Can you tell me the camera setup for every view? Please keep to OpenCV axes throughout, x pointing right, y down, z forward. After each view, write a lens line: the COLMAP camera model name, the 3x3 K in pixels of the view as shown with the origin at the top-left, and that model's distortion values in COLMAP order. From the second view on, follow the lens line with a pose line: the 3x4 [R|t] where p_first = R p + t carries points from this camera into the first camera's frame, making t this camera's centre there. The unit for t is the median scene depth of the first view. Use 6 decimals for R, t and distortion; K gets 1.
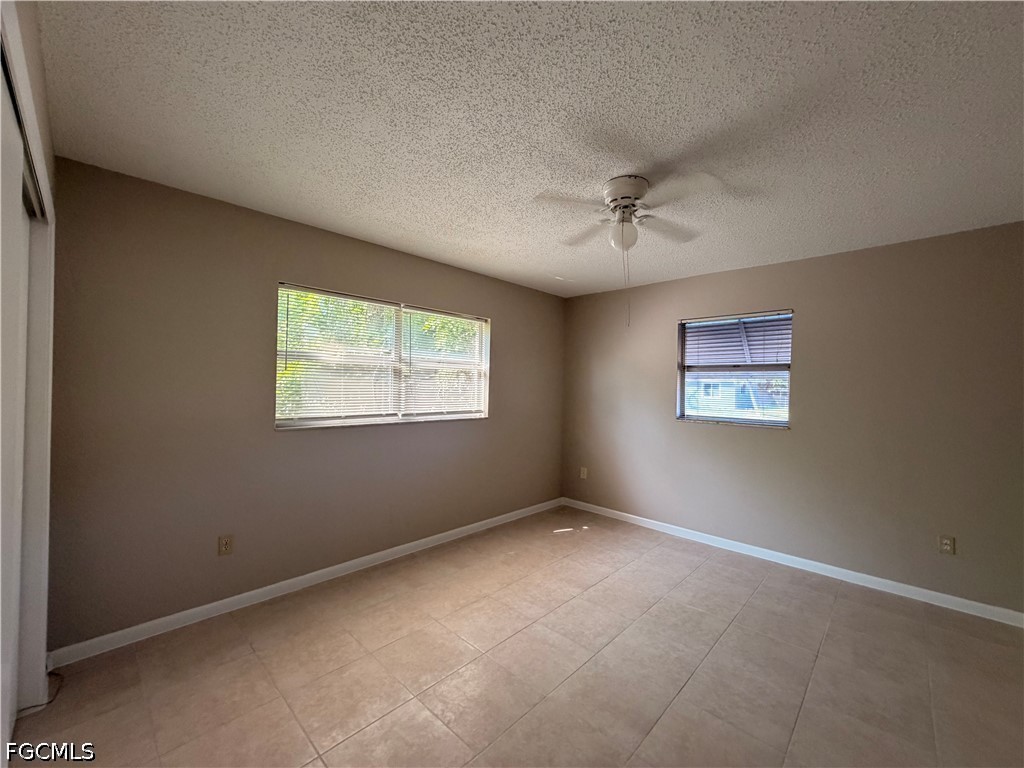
lens RADIAL K [[409.3, 0, 512.0], [0, 409.3, 384.0], [0, 0, 1]] dist [-0.000303, -0.000152]
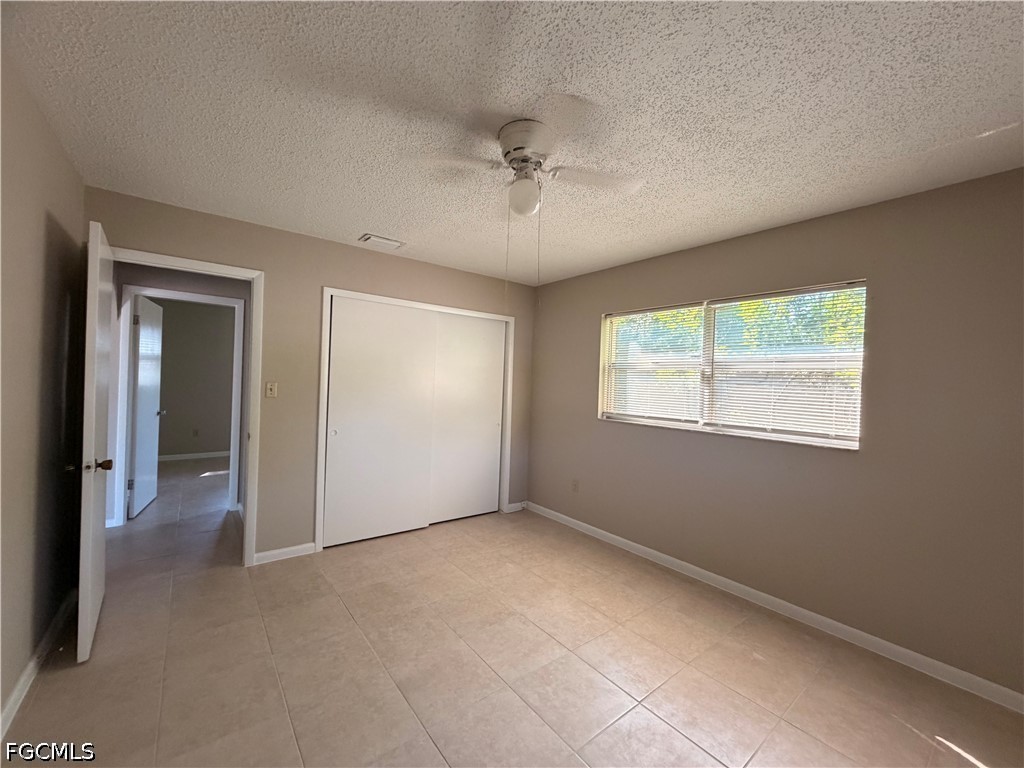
lens RADIAL K [[409.3, 0, 512.0], [0, 409.3, 384.0], [0, 0, 1]] dist [-0.000303, -0.000152]
pose [[-0.142090, -0.015853, -0.989727, 0.824383], [-0.032035, 0.999422, -0.011409, 0.014154], [0.989335, 0.030085, -0.142516, 0.842687]]
